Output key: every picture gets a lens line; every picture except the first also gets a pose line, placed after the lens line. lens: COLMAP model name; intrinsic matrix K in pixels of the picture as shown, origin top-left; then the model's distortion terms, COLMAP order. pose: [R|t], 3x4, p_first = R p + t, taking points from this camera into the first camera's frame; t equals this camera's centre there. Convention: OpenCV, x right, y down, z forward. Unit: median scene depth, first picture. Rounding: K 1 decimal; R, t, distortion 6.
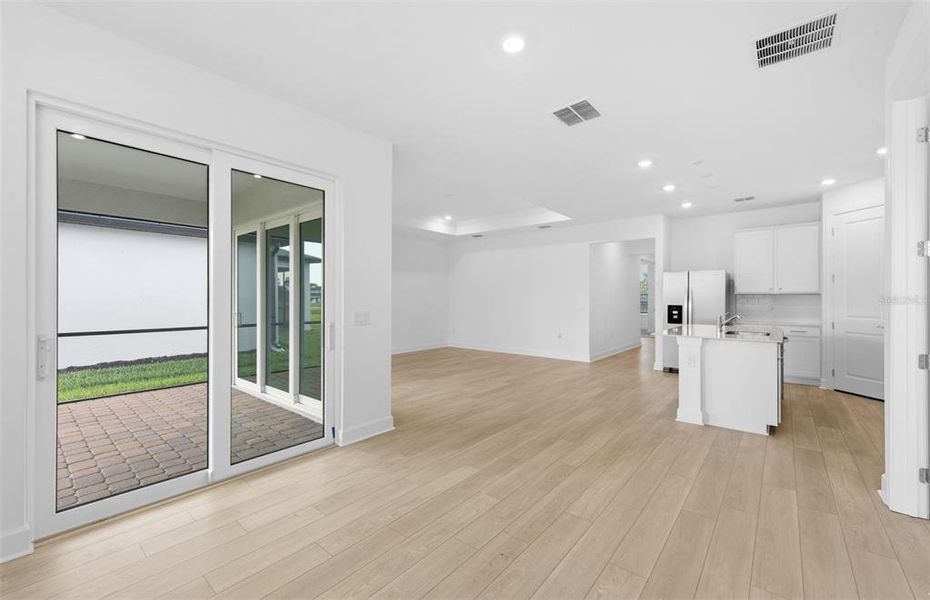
lens RADIAL K [[385.2, 0, 467.4], [0, 385.2, 294.8], [0, 0, 1]] dist [0.012786, -0.001264]
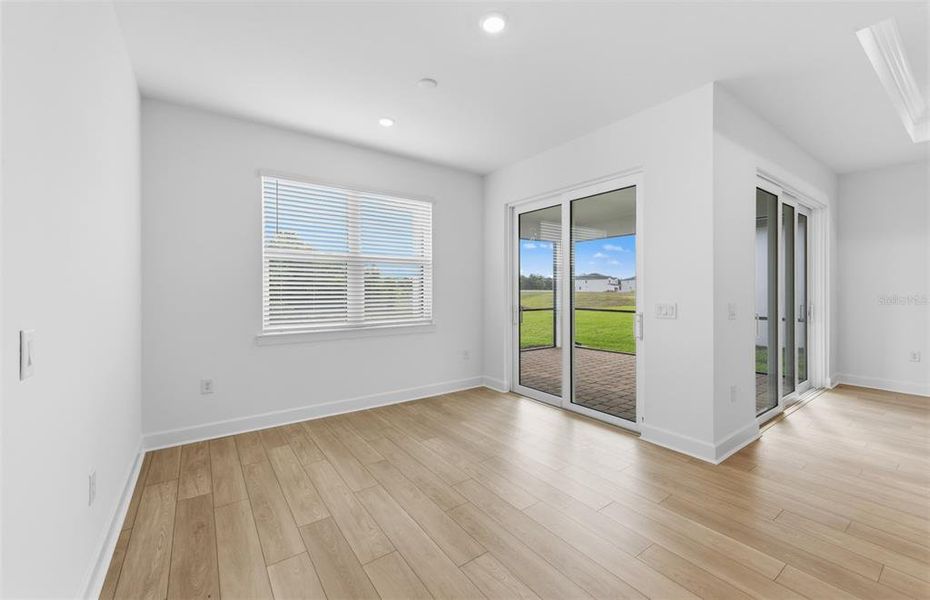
lens RADIAL K [[365.6, 0, 461.5], [0, 365.6, 297.8], [0, 0, 1]] dist [0.008589, -0.000414]
pose [[-0.257832, 0.019390, -0.965995, 0.838919], [0.010581, 0.999795, 0.017244, 0.011254], [0.966132, -0.005776, -0.257984, 0.963718]]
